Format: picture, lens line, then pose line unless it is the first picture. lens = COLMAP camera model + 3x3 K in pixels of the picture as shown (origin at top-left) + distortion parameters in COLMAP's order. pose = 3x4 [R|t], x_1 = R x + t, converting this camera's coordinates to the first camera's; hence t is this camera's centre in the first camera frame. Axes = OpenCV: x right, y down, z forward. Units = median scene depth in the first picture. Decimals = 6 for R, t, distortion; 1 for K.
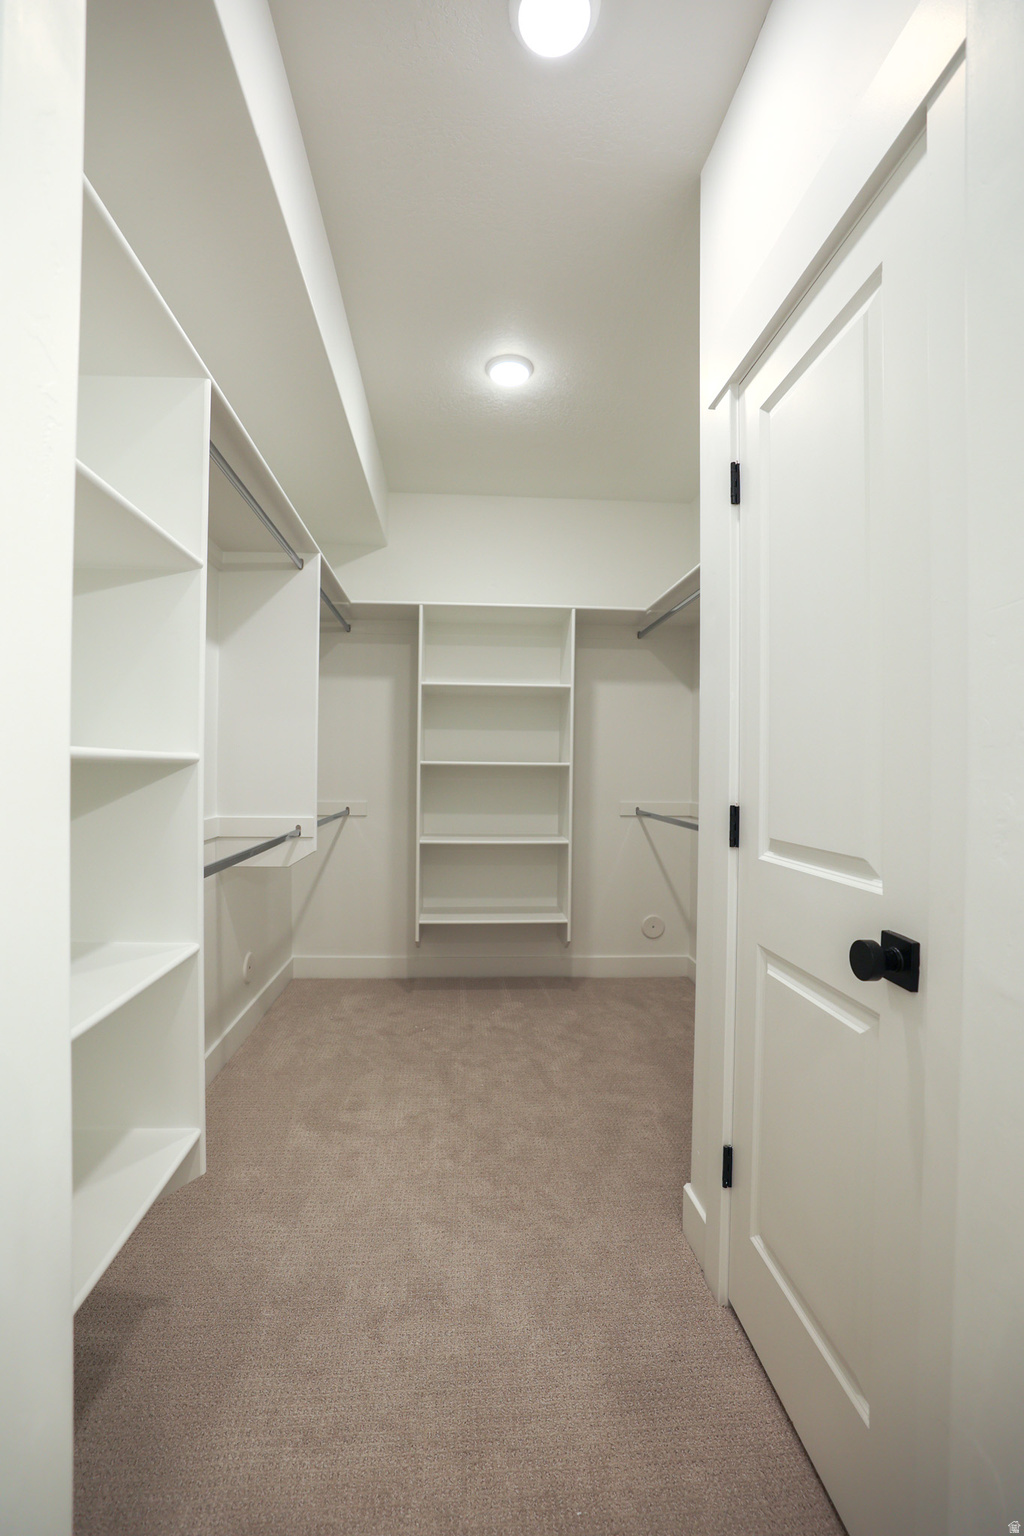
lens RADIAL K [[659.1, 0, 500.7], [0, 659.1, 773.6], [0, 0, 1]] dist [-0.037004, 0.000868]
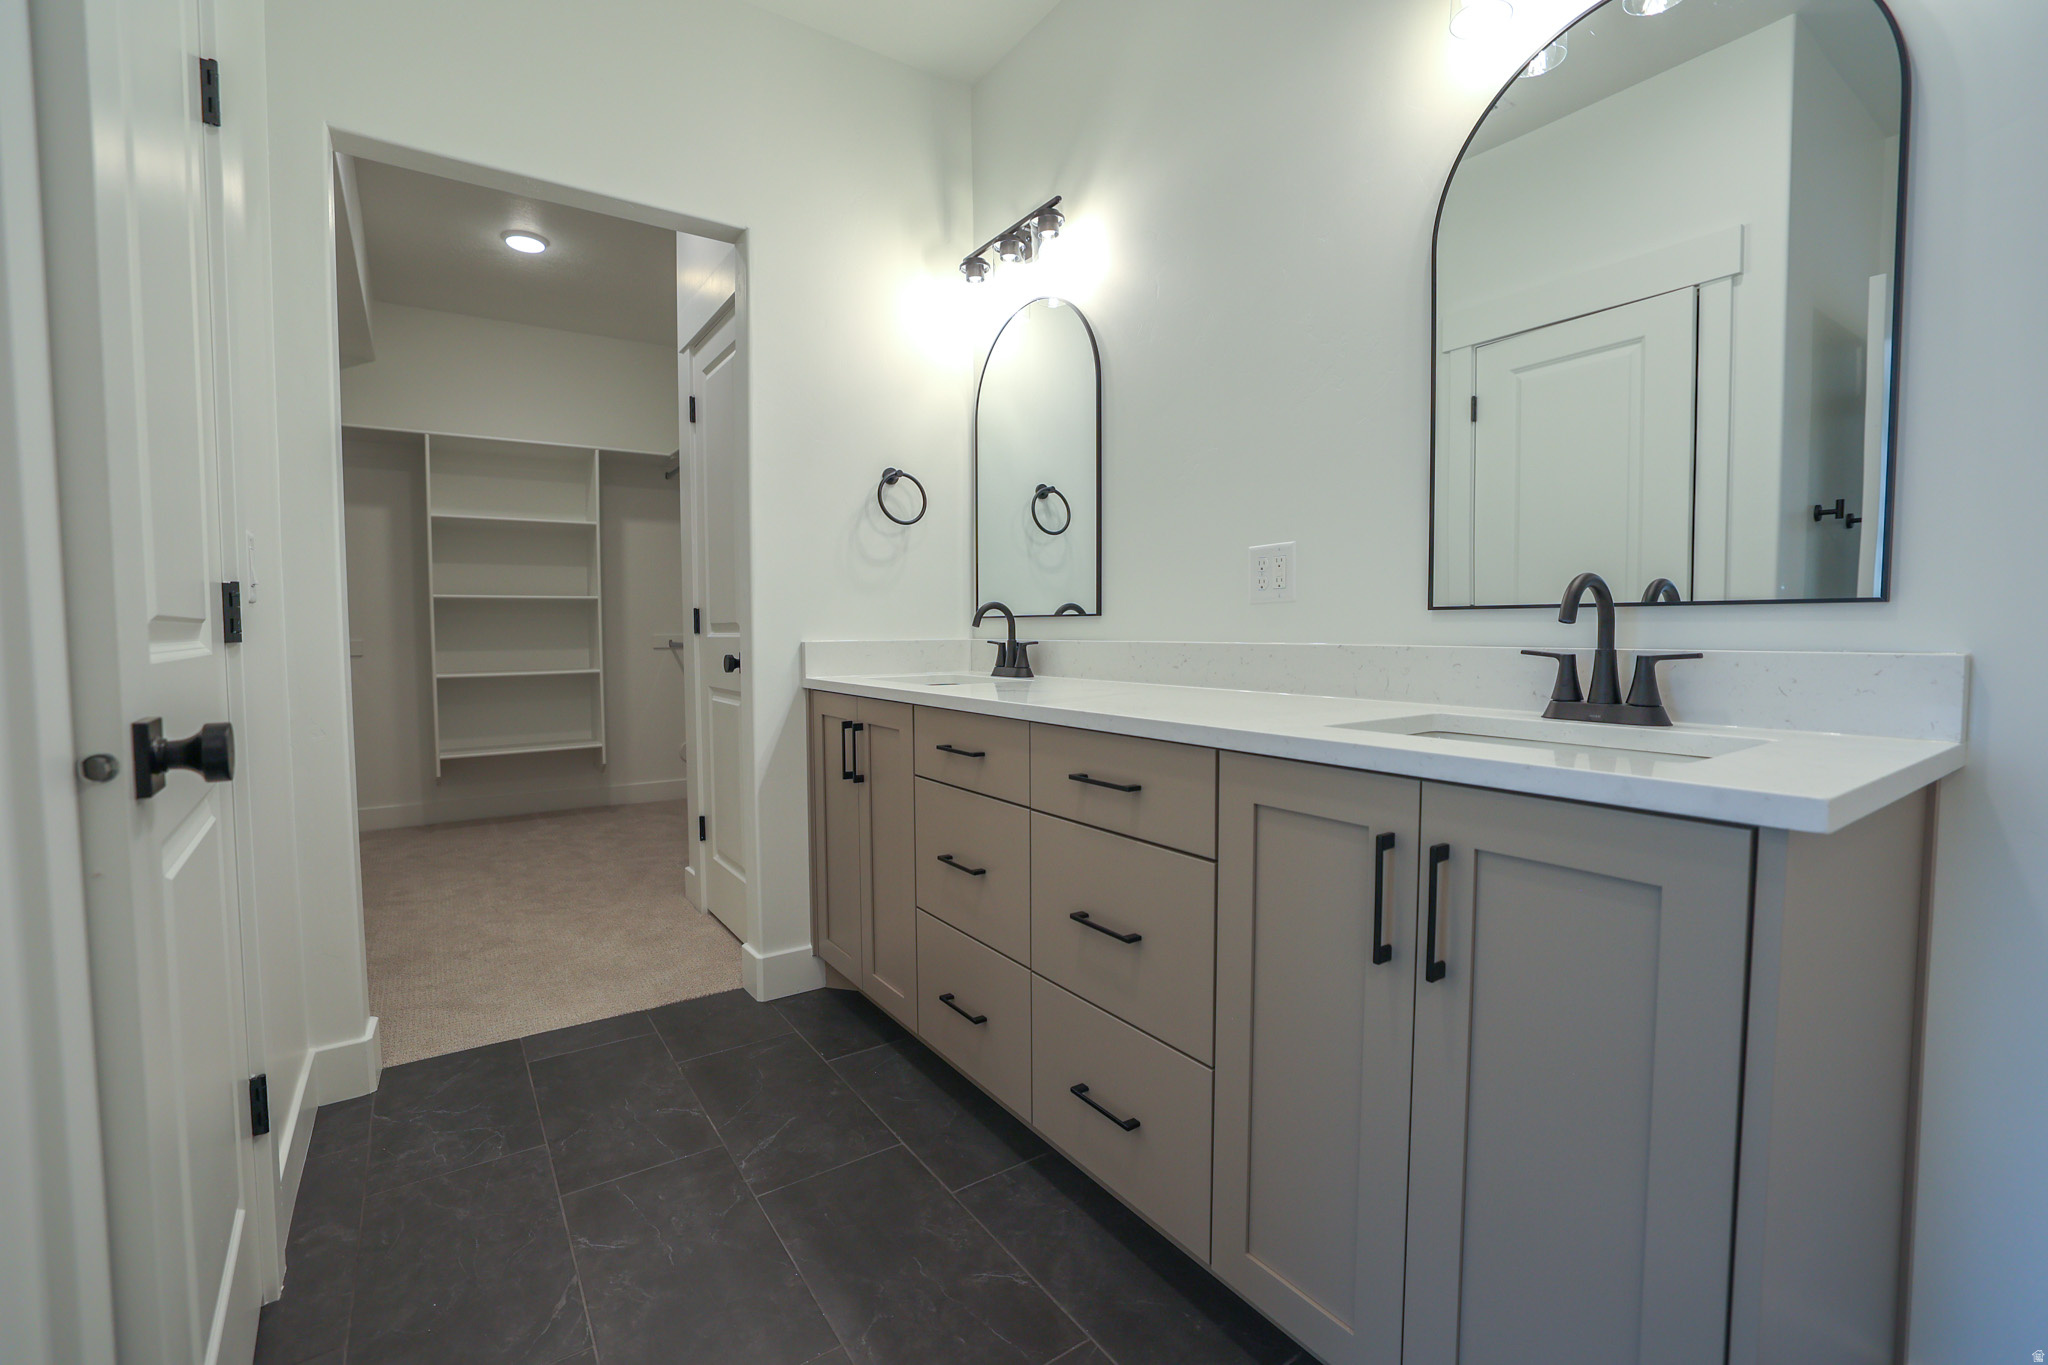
lens RADIAL K [[878.8, 0, 1024.3], [0, 878.8, 678.5], [0, 0, 1]] dist [-0.037004, 0.000868]
pose [[0.857936, -0.042231, 0.512018, -0.030125], [0.017184, 0.998417, 0.053555, 0.052171], [-0.513469, -0.037149, 0.857304, -0.563119]]
